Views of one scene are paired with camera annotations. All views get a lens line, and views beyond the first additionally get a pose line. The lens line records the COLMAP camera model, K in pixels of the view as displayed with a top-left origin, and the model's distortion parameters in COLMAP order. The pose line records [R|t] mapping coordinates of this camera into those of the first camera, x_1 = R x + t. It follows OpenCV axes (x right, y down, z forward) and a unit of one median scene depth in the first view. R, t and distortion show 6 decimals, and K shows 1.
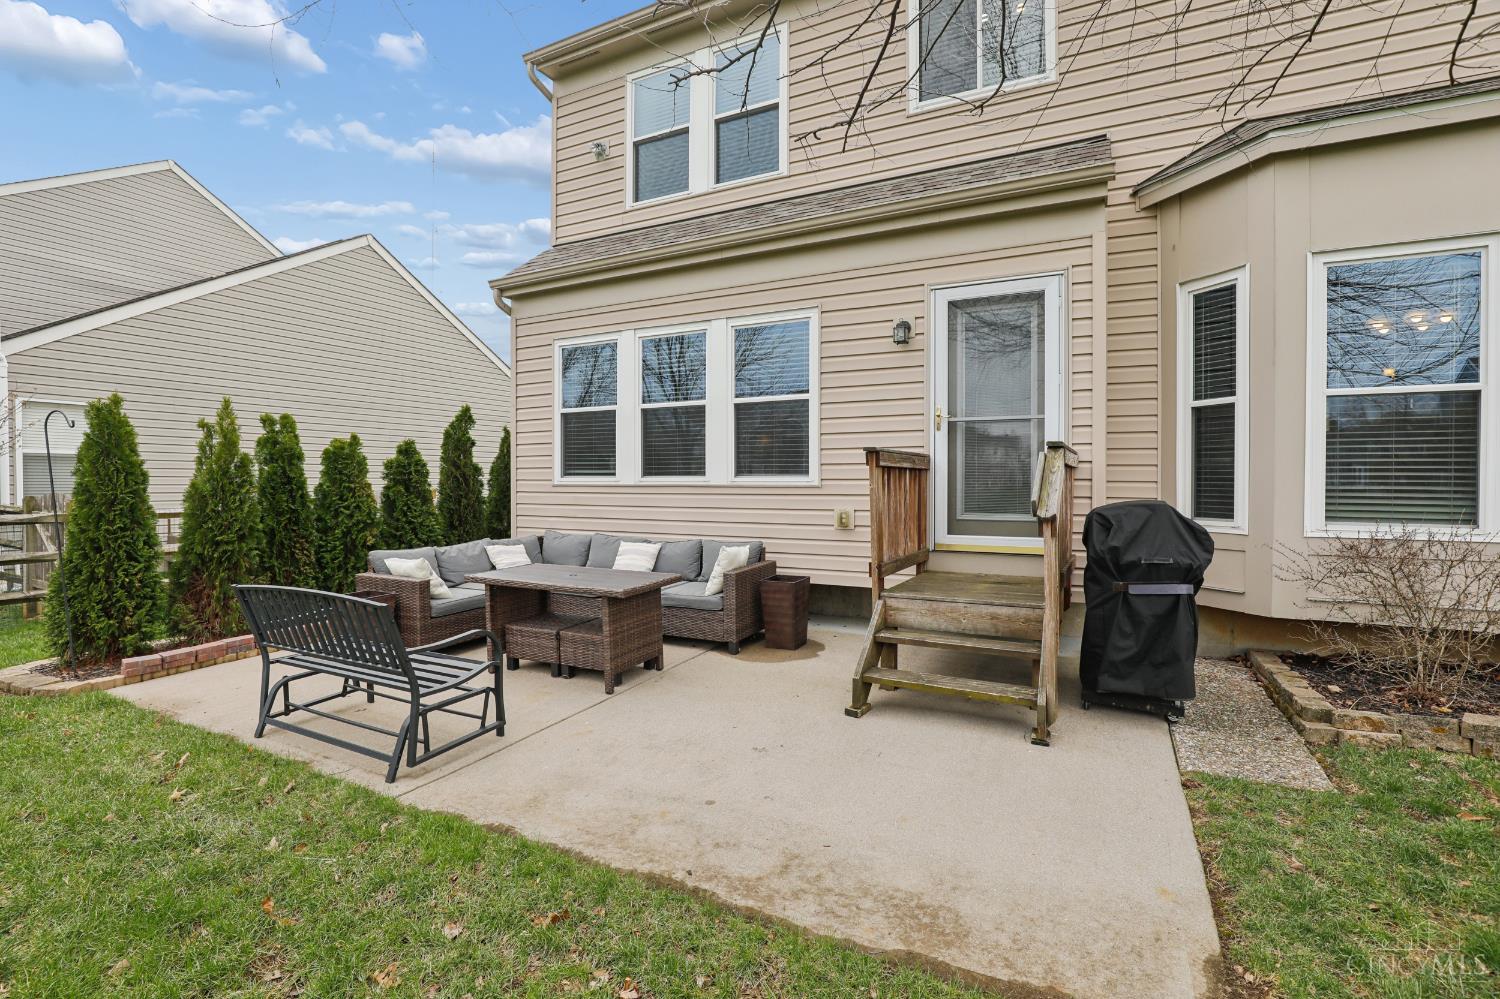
lens RADIAL K [[687.2, 0, 750.0], [0, 687.2, 499.5], [0, 0, 1]] dist [-0.048678, 0.000001]
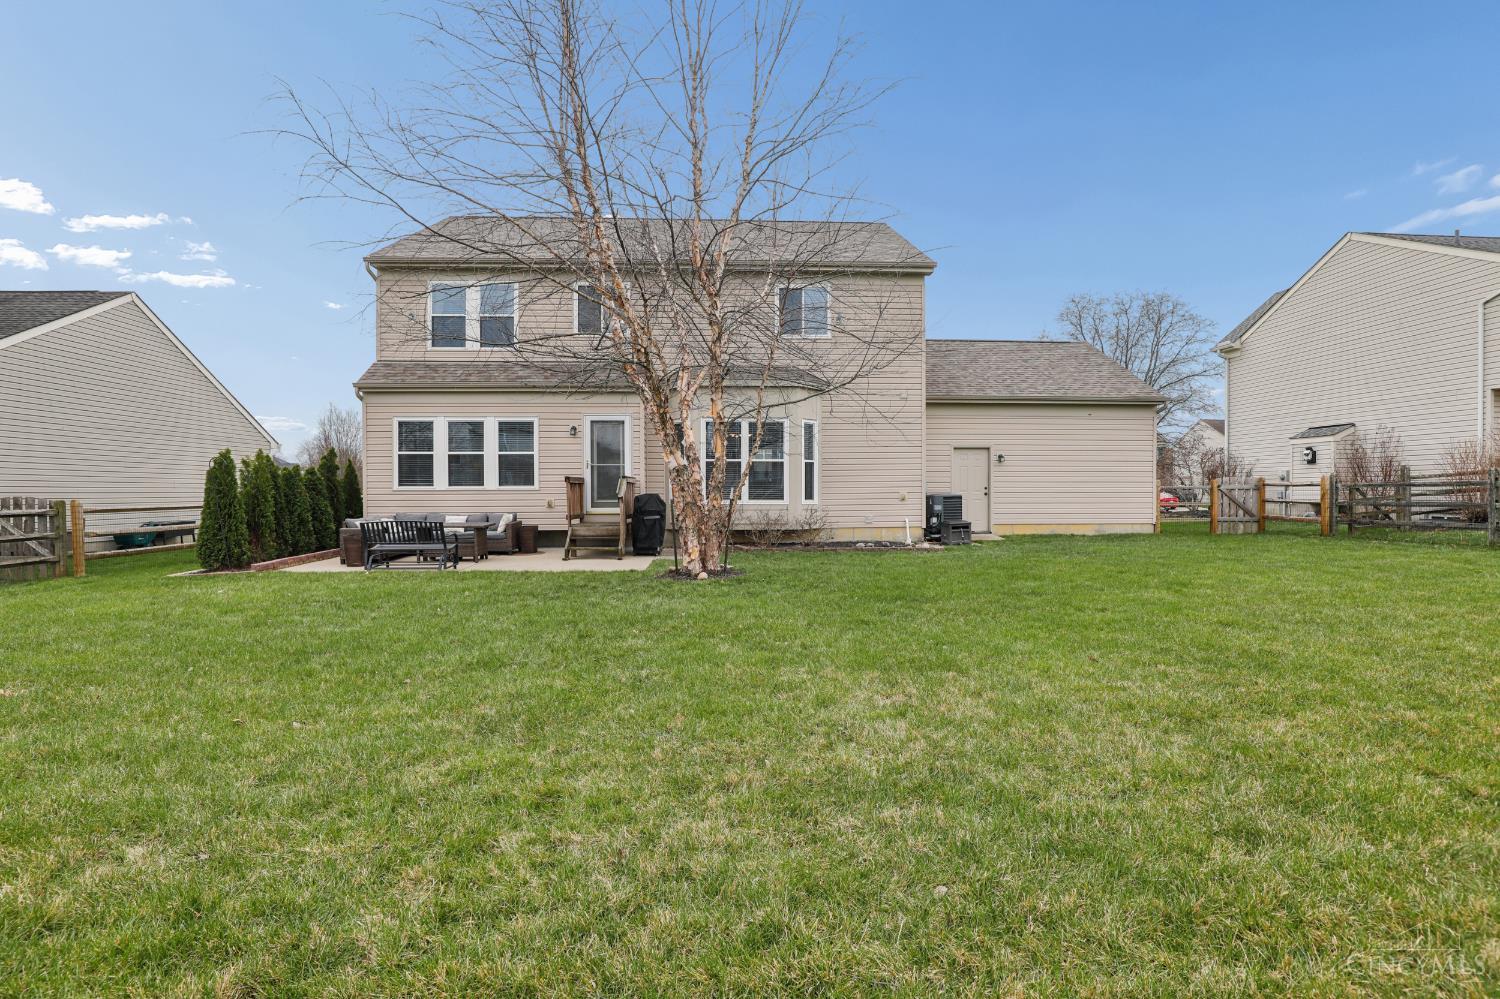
lens RADIAL K [[687.2, 0, 750.0], [0, 687.2, 499.5], [0, 0, 1]] dist [-0.048678, 0.000001]
pose [[0.856900, -0.009723, 0.515390, -0.543855], [0.017118, 0.999807, -0.009598, 0.053469], [-0.515198, 0.017047, 0.856902, -1.570413]]
